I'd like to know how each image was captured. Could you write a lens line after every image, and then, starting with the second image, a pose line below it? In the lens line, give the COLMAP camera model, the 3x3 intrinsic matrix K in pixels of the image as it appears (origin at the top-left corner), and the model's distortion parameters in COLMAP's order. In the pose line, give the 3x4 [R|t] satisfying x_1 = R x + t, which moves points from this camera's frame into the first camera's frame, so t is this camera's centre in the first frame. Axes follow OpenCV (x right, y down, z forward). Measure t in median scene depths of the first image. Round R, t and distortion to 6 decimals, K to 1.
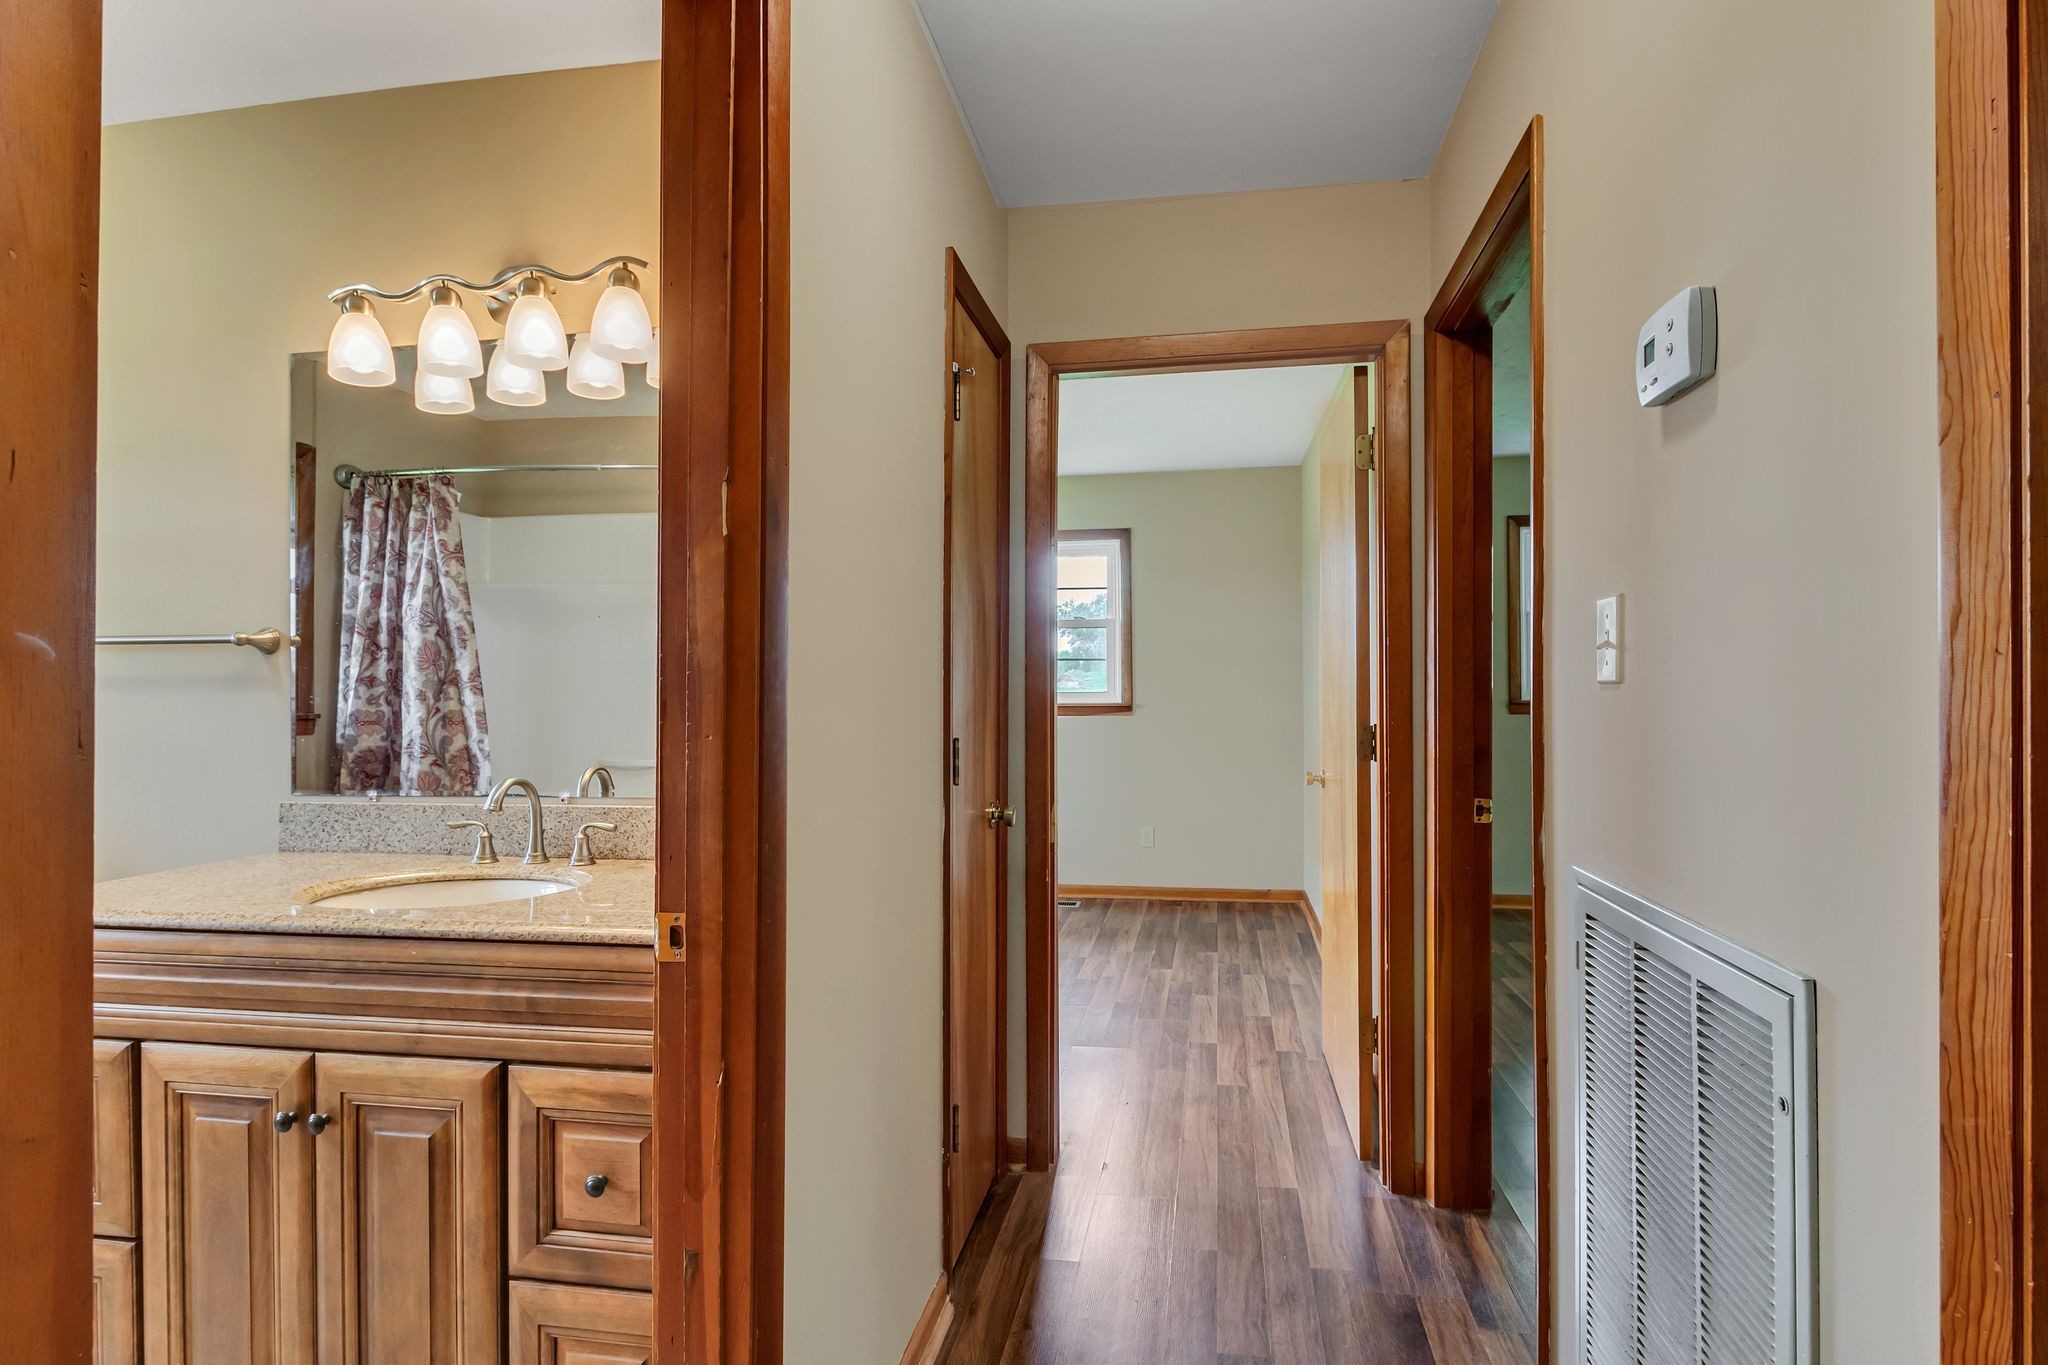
lens RADIAL K [[1034.6, 0, 1025.9], [0, 1034.6, 683.6], [0, 0, 1]] dist [-0.003174, 0.000037]
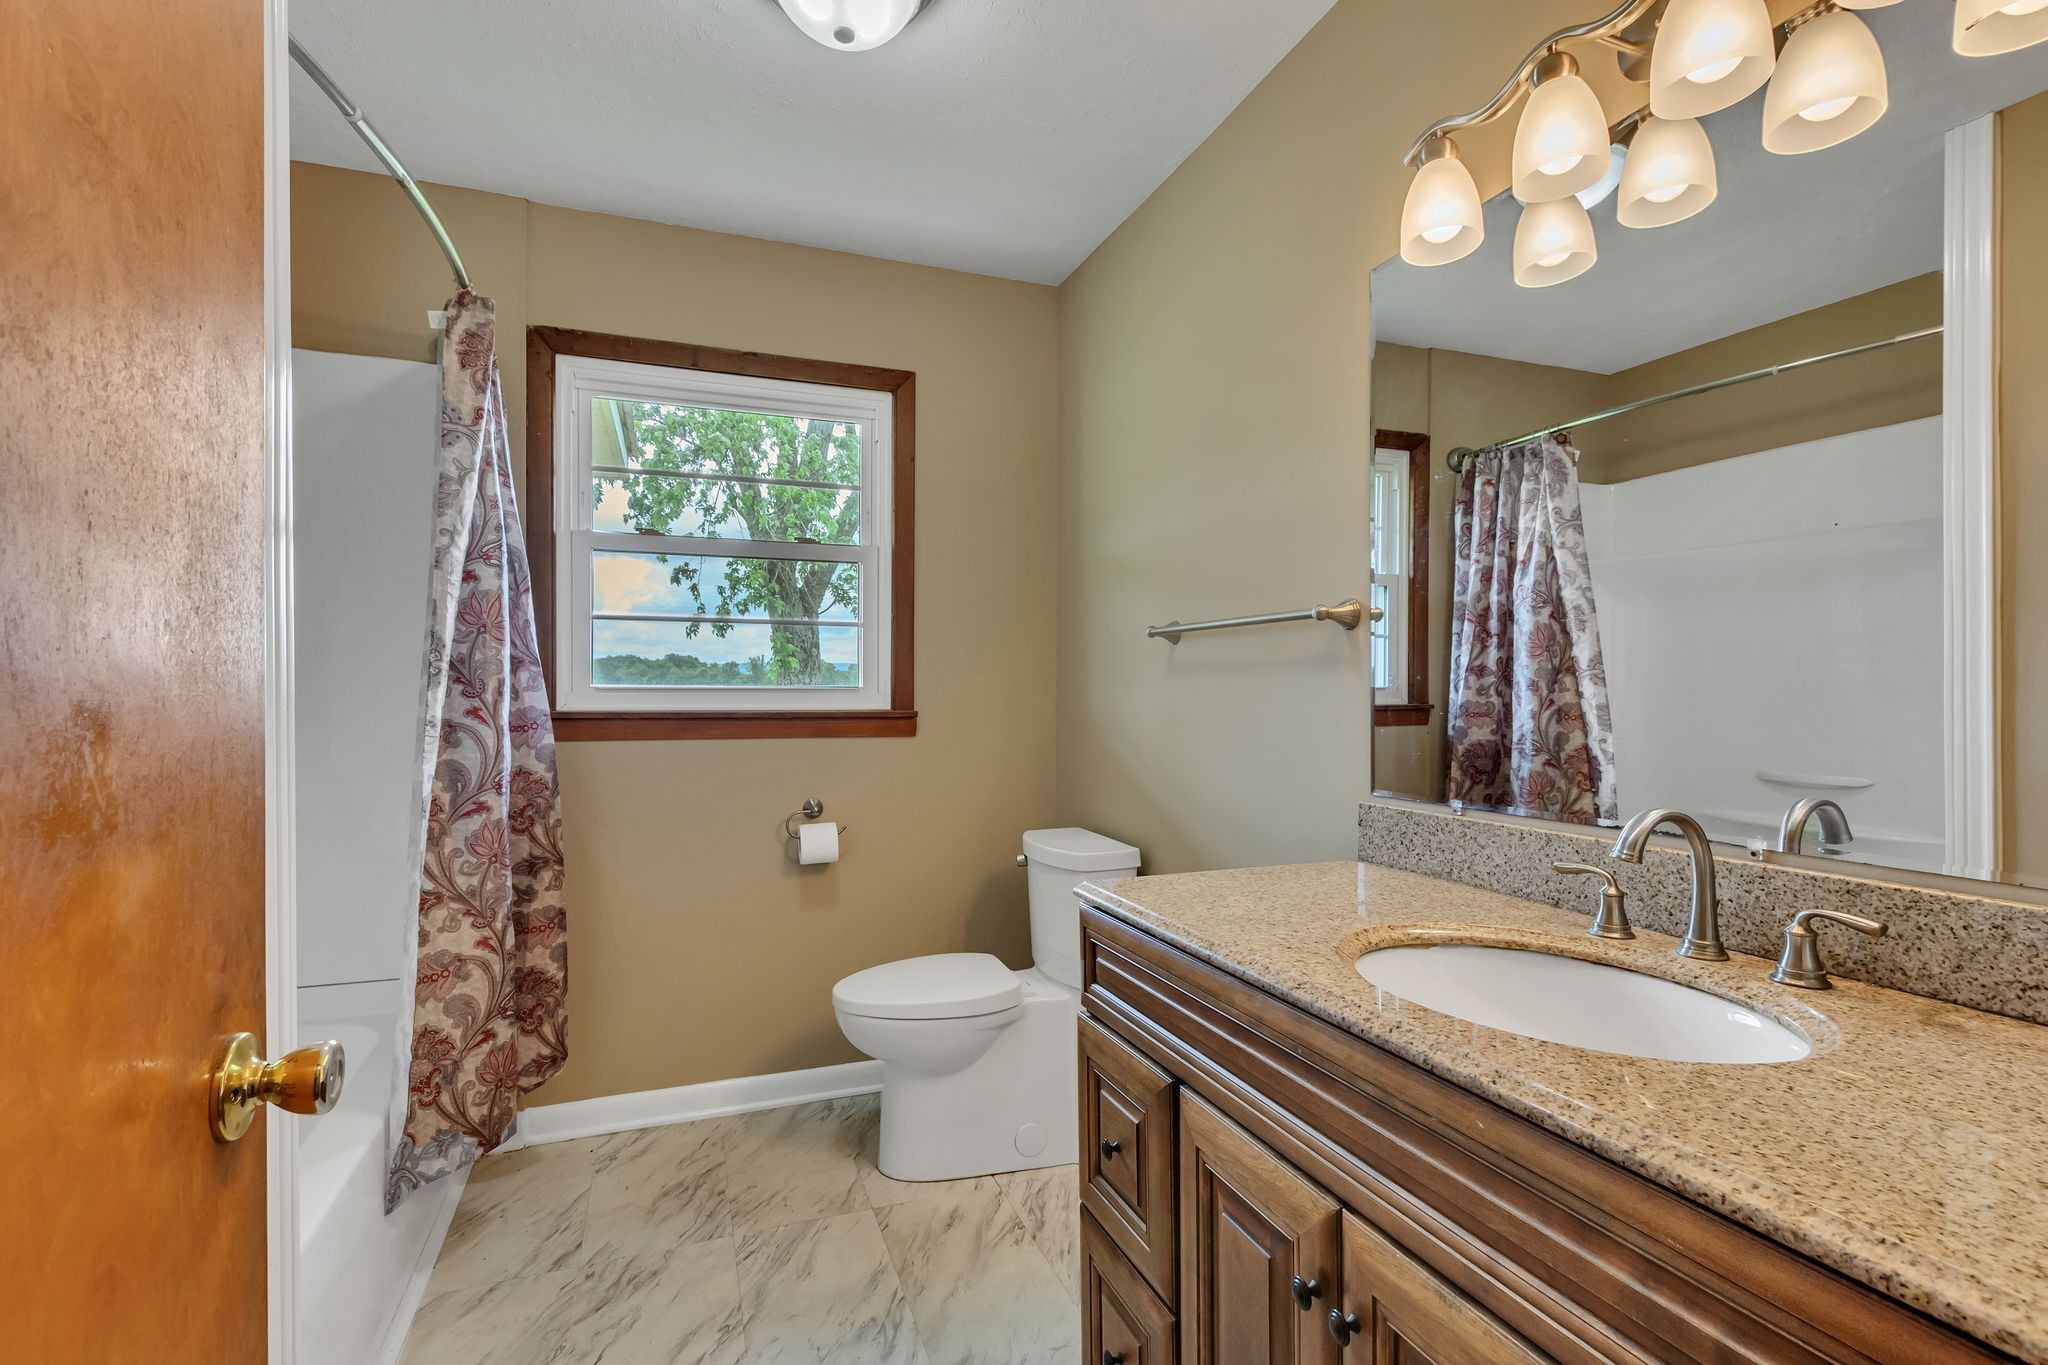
lens RADIAL K [[958.3, 0, 1014.8], [0, 958.3, 685.5], [0, 0, 1]] dist [0.003370, 0.000838]
pose [[0.511310, 0.002472, -0.859393, -0.102145], [-0.000080, 0.999996, 0.002829, 0.008988], [0.859397, -0.001377, 0.511308, 0.191633]]
